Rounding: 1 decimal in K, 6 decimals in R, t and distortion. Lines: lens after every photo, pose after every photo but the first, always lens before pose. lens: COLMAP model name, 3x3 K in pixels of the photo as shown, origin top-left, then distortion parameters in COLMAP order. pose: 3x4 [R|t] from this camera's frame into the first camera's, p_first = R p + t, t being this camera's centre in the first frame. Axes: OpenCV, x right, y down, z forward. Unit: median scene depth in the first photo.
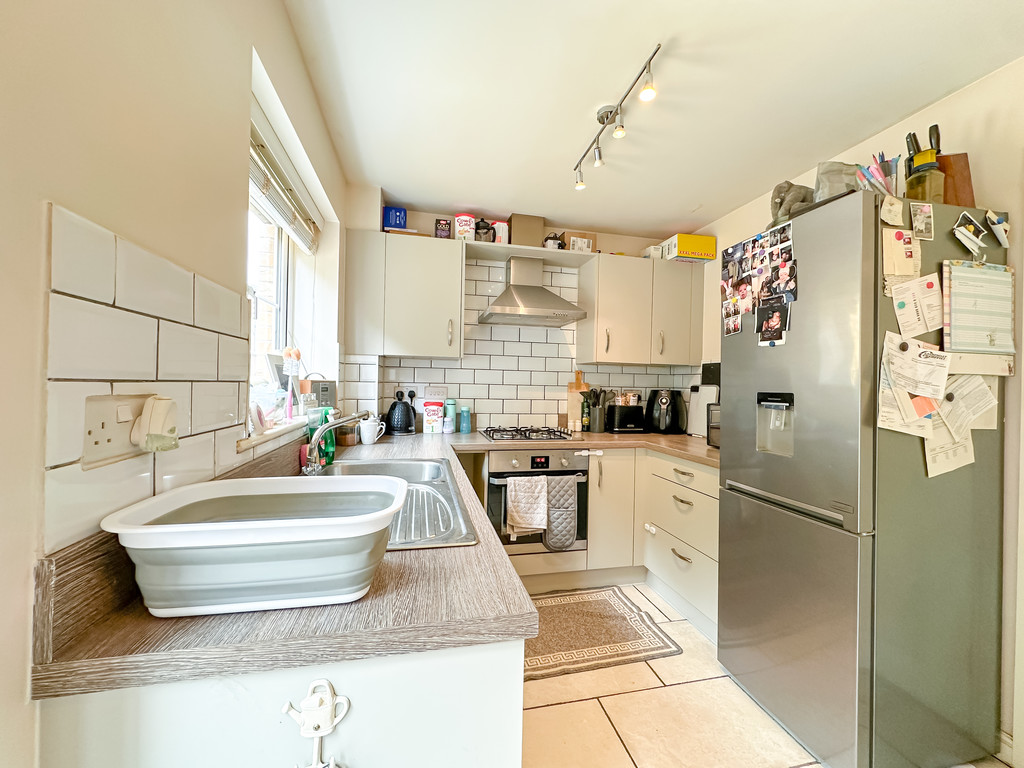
lens RADIAL K [[408.9, 0, 512.0], [0, 408.9, 384.0], [0, 0, 1]] dist [-0.000490, 0.000023]
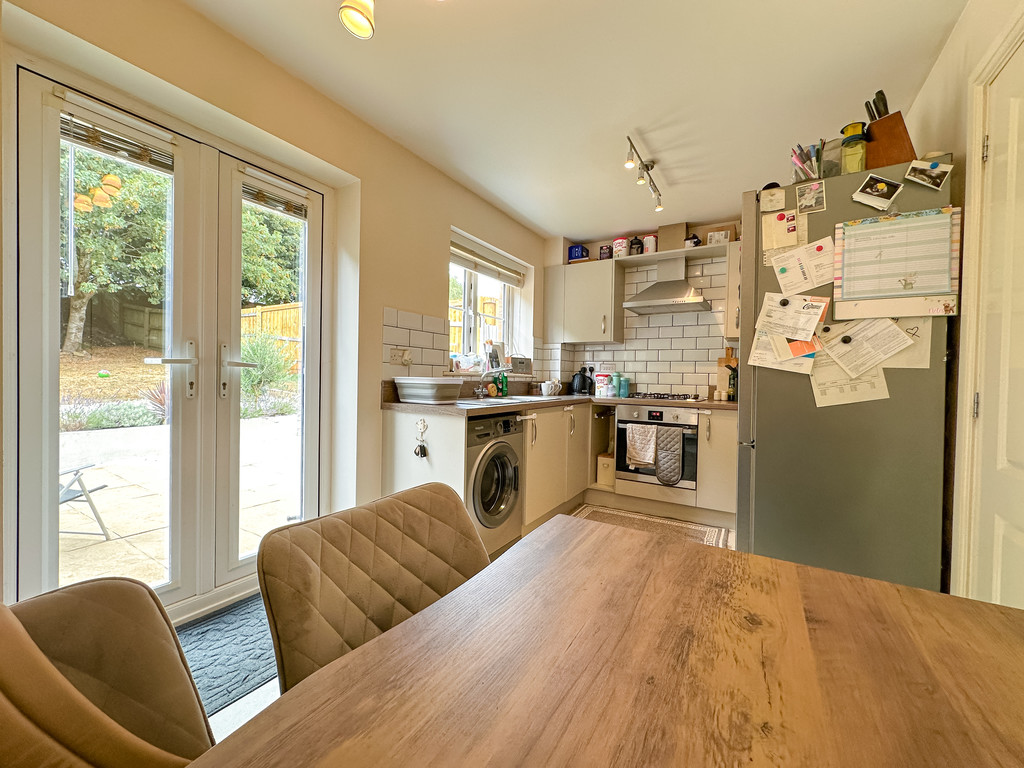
lens RADIAL K [[408.9, 0, 512.0], [0, 408.9, 384.0], [0, 0, 1]] dist [-0.000490, 0.000023]
pose [[0.713325, 0.005922, -0.700808, 0.683201], [-0.006819, 0.999976, 0.001510, 0.092024], [0.700800, 0.003702, 0.713348, -0.281050]]
